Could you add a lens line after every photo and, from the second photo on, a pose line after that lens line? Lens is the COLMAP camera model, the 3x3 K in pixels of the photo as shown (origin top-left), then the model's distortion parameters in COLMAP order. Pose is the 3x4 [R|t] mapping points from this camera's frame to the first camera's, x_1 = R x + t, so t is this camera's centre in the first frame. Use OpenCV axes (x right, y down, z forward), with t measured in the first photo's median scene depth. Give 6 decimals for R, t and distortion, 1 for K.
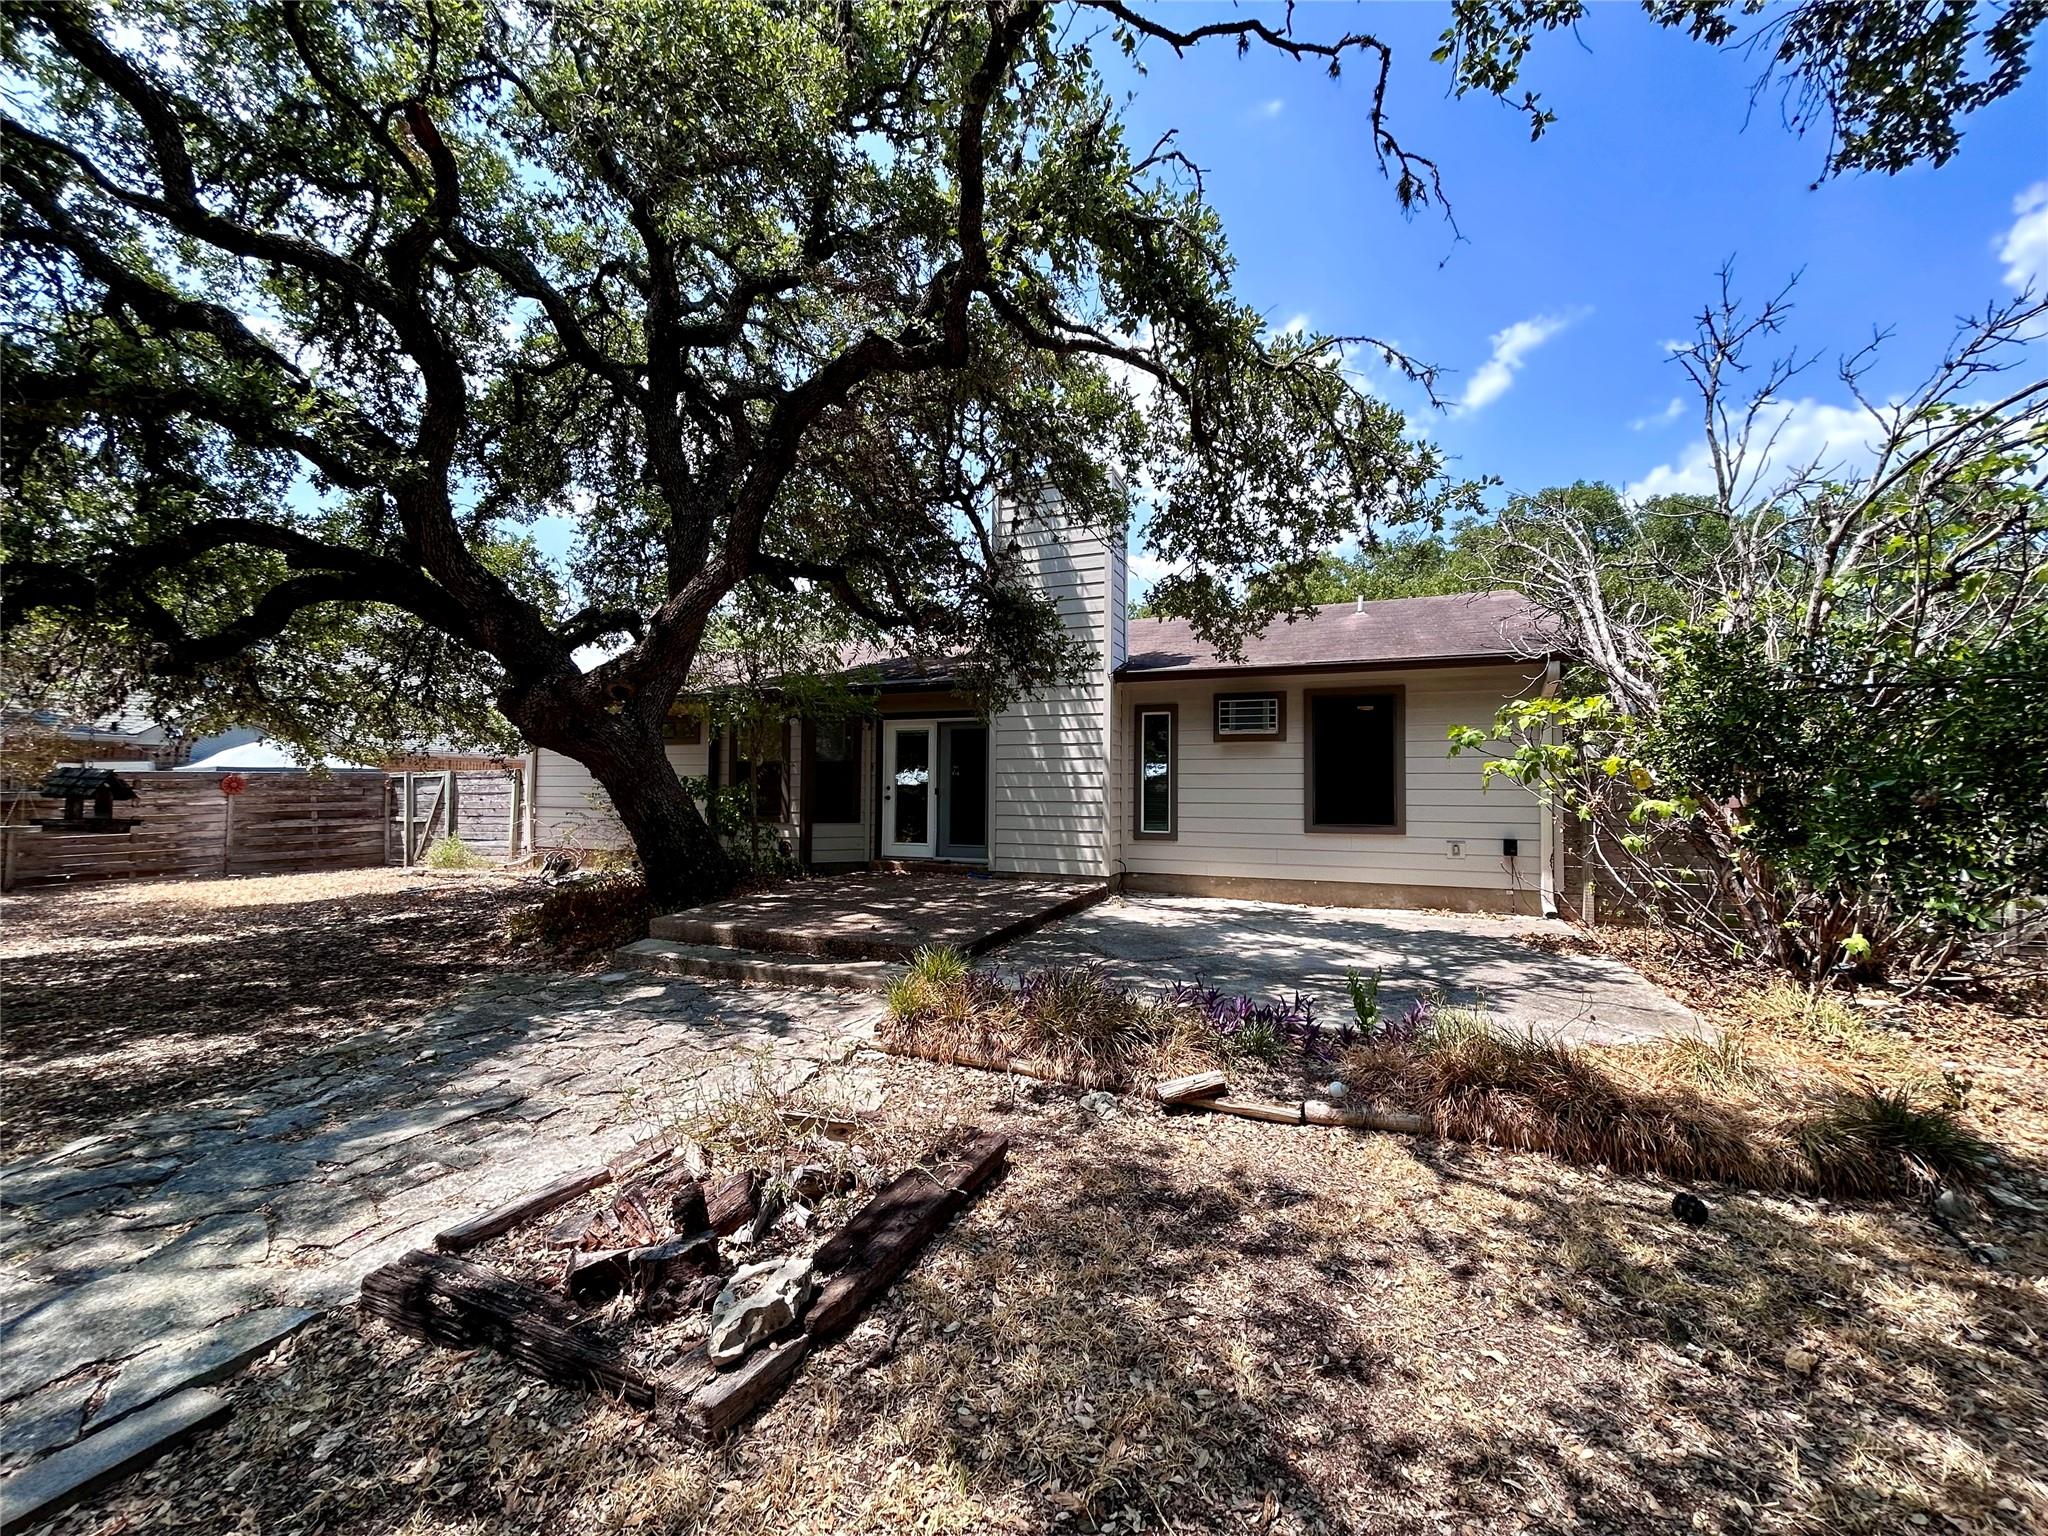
lens RADIAL K [[826.9, 0, 1024.5], [0, 826.9, 772.1], [0, 0, 1]] dist [-0.000363, -0.000006]
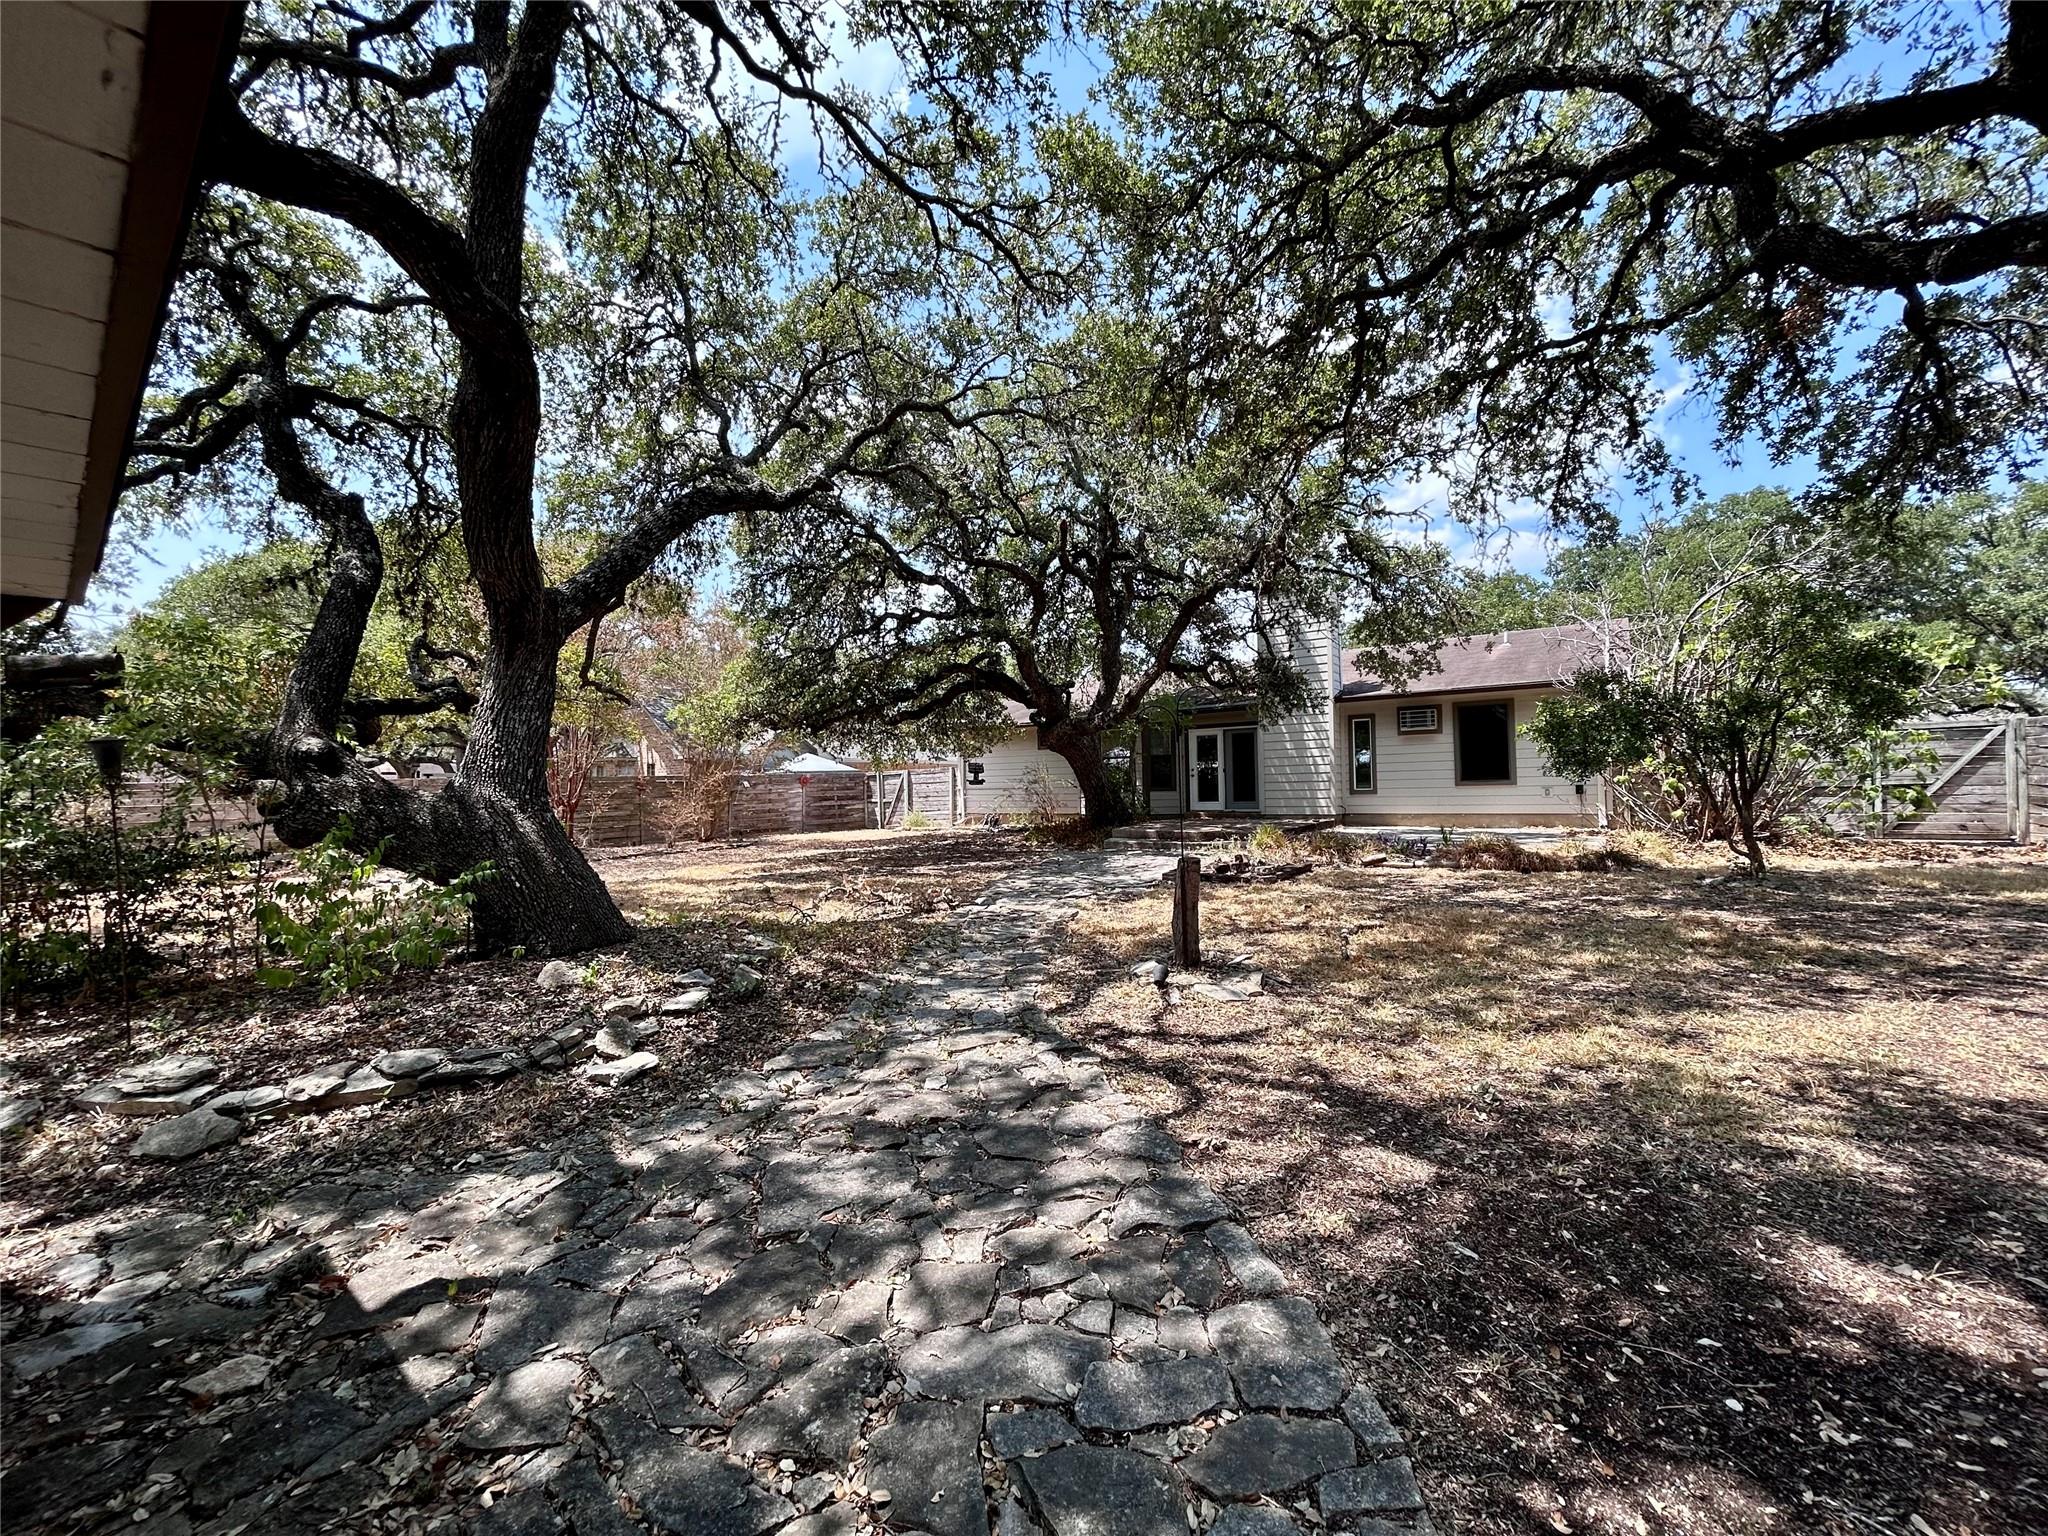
lens RADIAL K [[826.9, 0, 1026.2], [0, 826.9, 761.8], [0, 0, 1]] dist [-0.000363, -0.000006]
pose [[0.970471, -0.032693, -0.238991, -0.111452], [0.030497, 0.999452, -0.012883, 0.017130], [0.239281, 0.005214, 0.970936, -0.852953]]
